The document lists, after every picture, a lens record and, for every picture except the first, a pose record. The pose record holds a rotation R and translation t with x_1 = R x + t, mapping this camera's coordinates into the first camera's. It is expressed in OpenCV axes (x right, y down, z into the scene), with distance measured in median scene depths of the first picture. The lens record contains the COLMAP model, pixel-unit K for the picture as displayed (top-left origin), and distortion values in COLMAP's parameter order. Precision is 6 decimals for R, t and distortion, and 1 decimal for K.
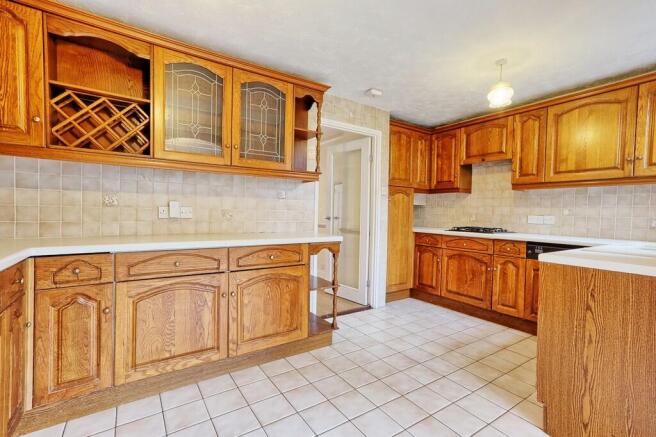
lens RADIAL K [[303.7, 0, 333.2], [0, 303.7, 218.7], [0, 0, 1]] dist [0.002789, 0.010443]
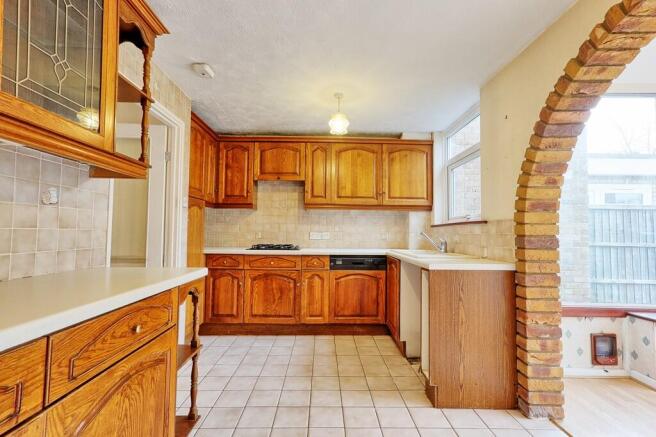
lens RADIAL K [[303.7, 0, 326.8], [0, 303.7, 220.6], [0, 0, 1]] dist [0.002789, 0.010443]
pose [[0.551302, 0.018240, 0.834106, -0.342114], [0.021090, 0.999137, -0.035788, -0.014250], [-0.834039, 0.037322, 0.550442, 0.385480]]
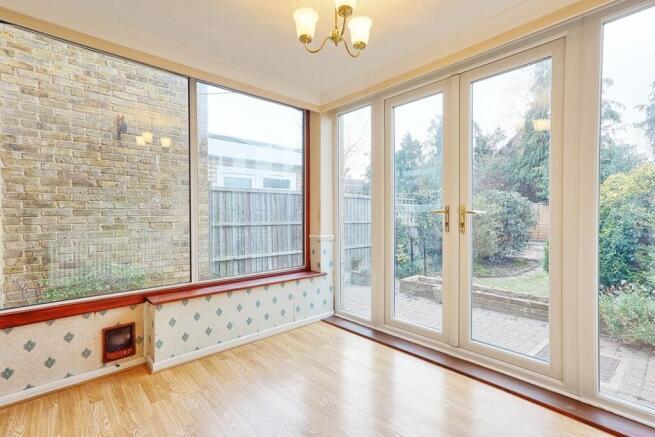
lens RADIAL K [[314.6, 0, 327.3], [0, 314.6, 219.5], [0, 0, 1]] dist [0.007943, 0.003497]
pose [[-0.129897, -0.033497, 0.990962, -0.036257], [0.025935, 0.998972, 0.037167, 0.004356], [-0.991188, 0.030529, -0.128895, -0.219710]]
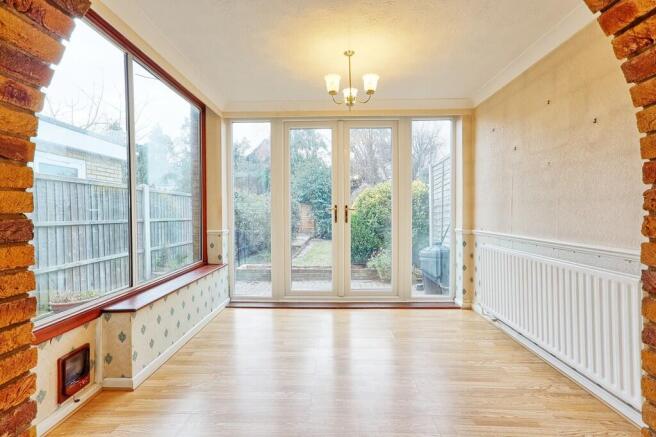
lens RADIAL K [[303.7, 0, 330.4], [0, 303.7, 218.7], [0, 0, 1]] dist [0.002789, 0.010443]
pose [[-0.811048, -0.029392, 0.584240, 0.055768], [0.003568, 0.998470, 0.055184, -0.006432], [-0.584968, 0.046842, -0.809703, 0.411097]]
